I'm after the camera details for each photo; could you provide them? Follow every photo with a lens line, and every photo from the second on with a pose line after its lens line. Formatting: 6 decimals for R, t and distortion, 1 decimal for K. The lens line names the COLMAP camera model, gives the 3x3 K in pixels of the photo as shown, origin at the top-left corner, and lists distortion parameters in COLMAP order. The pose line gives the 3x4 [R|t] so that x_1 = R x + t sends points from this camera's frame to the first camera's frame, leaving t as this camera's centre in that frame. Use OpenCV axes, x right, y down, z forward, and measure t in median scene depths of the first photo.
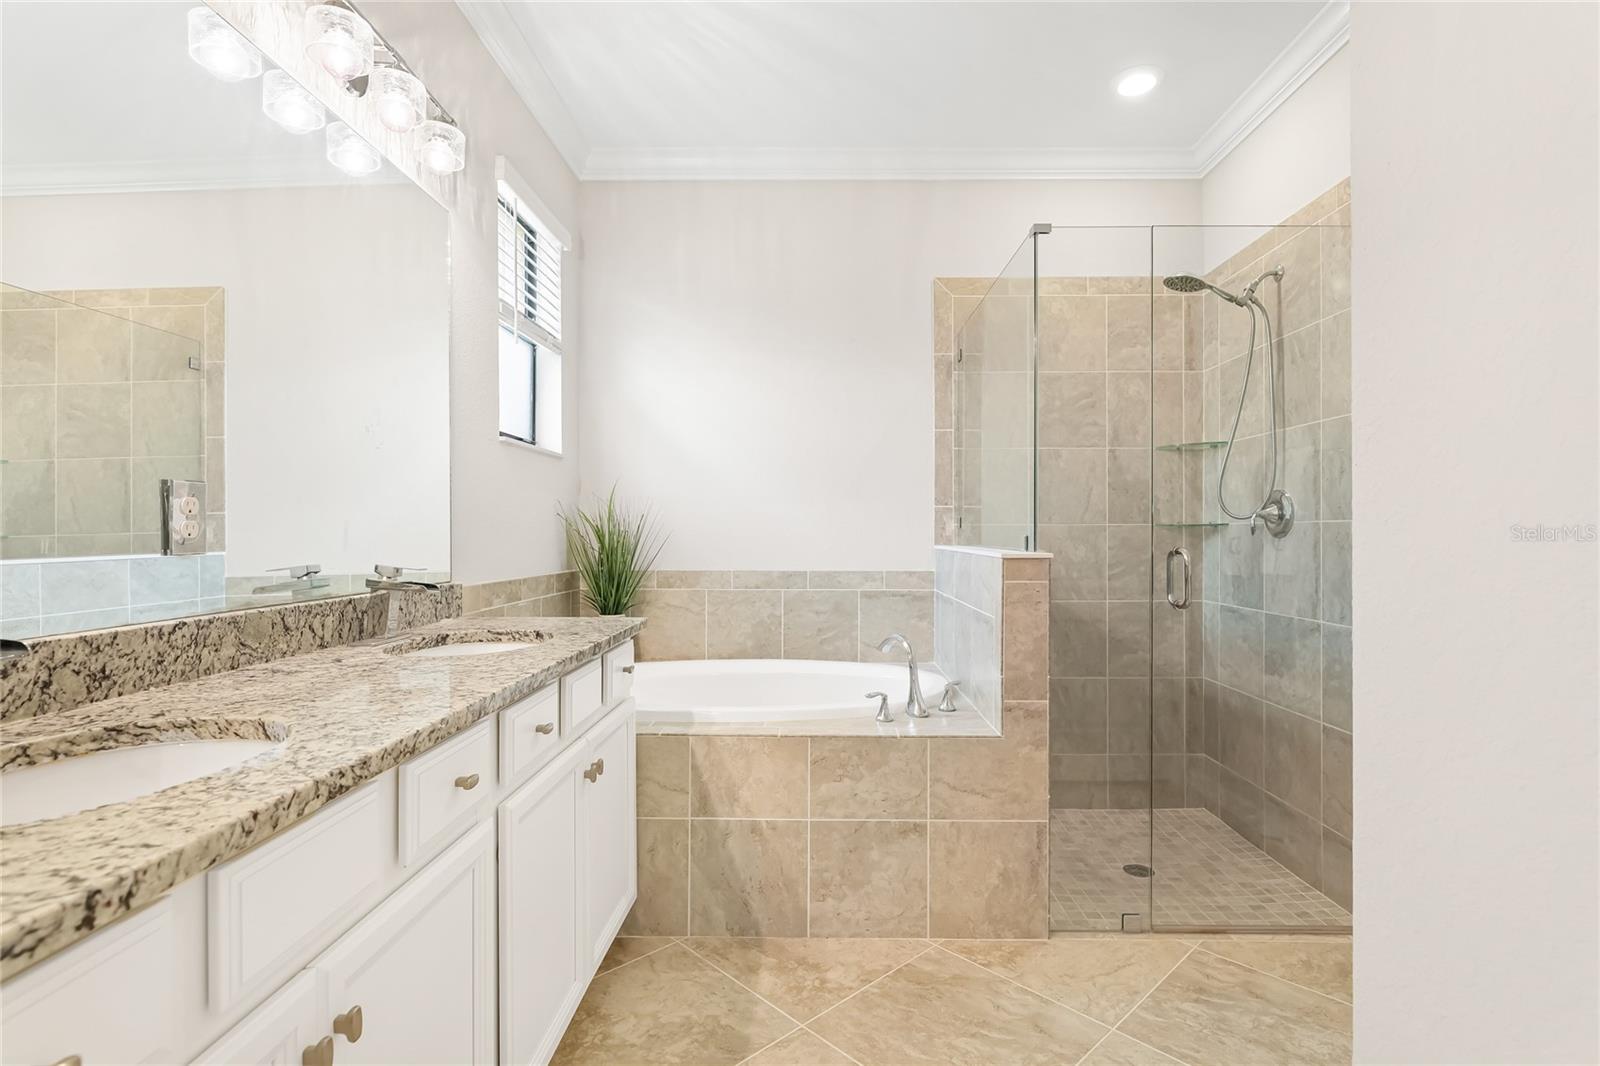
lens RADIAL K [[831.2, 0, 801.1], [0, 831.2, 533.1], [0, 0, 1]] dist [-0.000460, 0.000255]
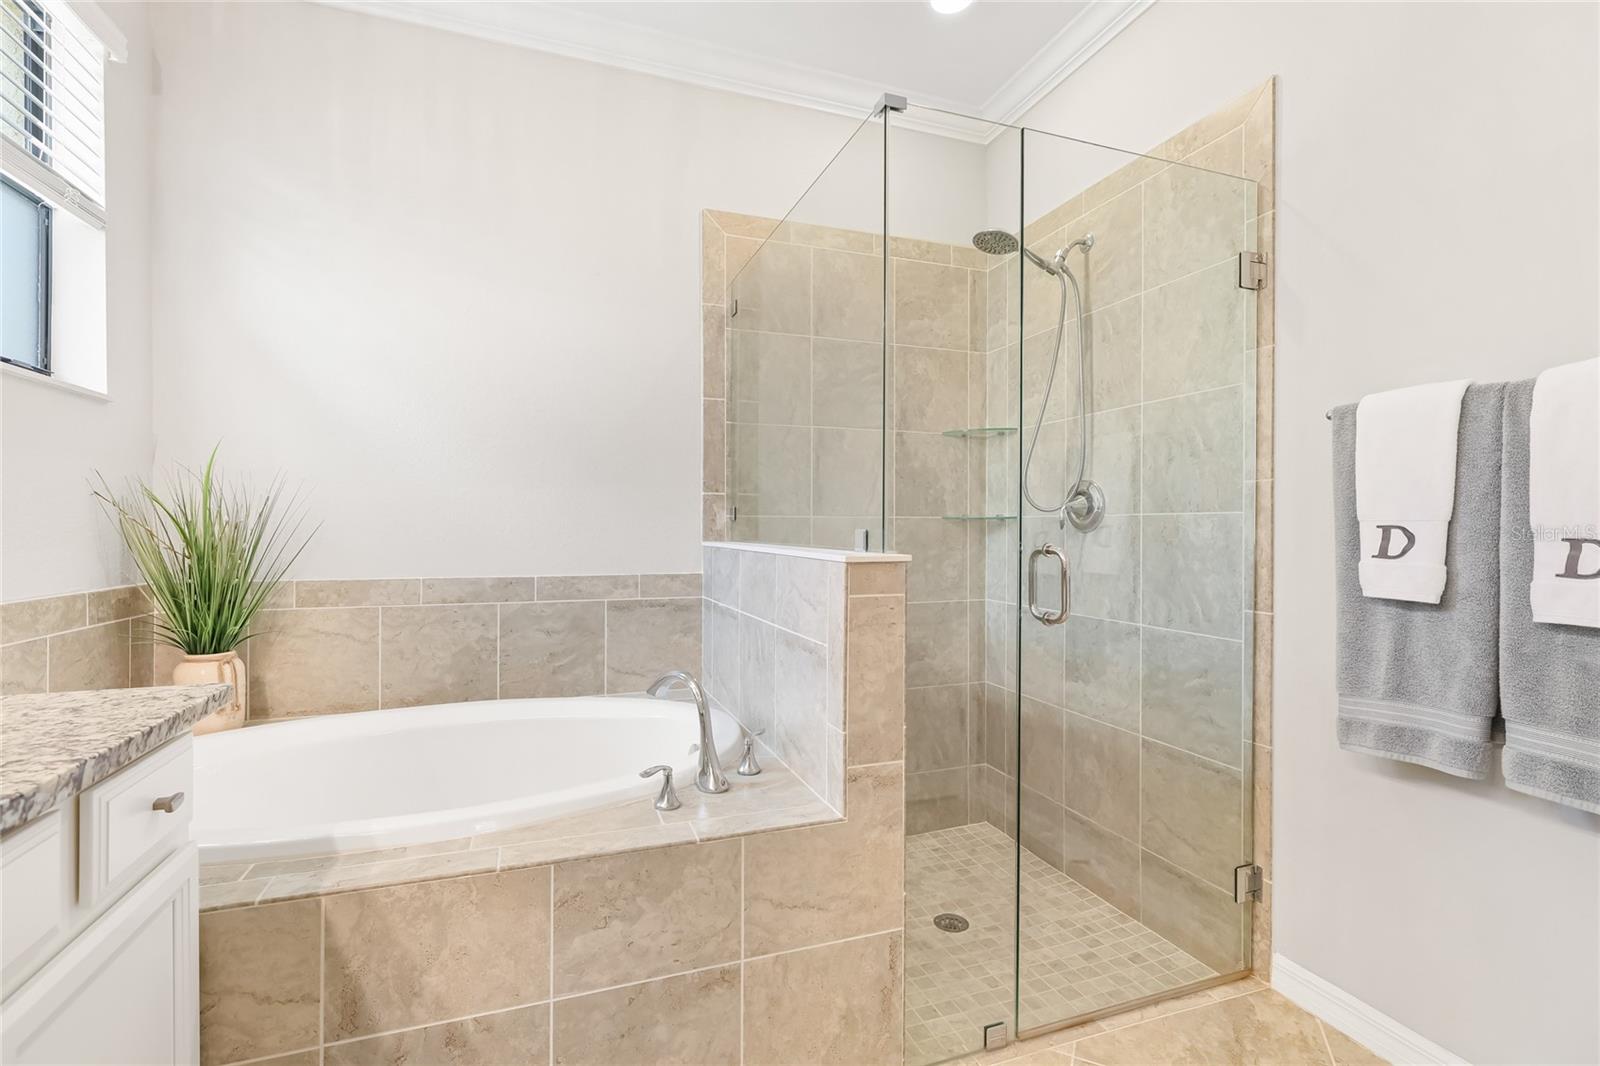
lens RADIAL K [[738.3, 0, 799.9], [0, 738.3, 528.9], [0, 0, 1]] dist [-0.000163, -0.000355]
pose [[0.930718, 0.001359, 0.365736, -0.015839], [-0.002484, 0.999994, 0.002606, 0.000493], [-0.365730, -0.003334, 0.930715, 0.359482]]
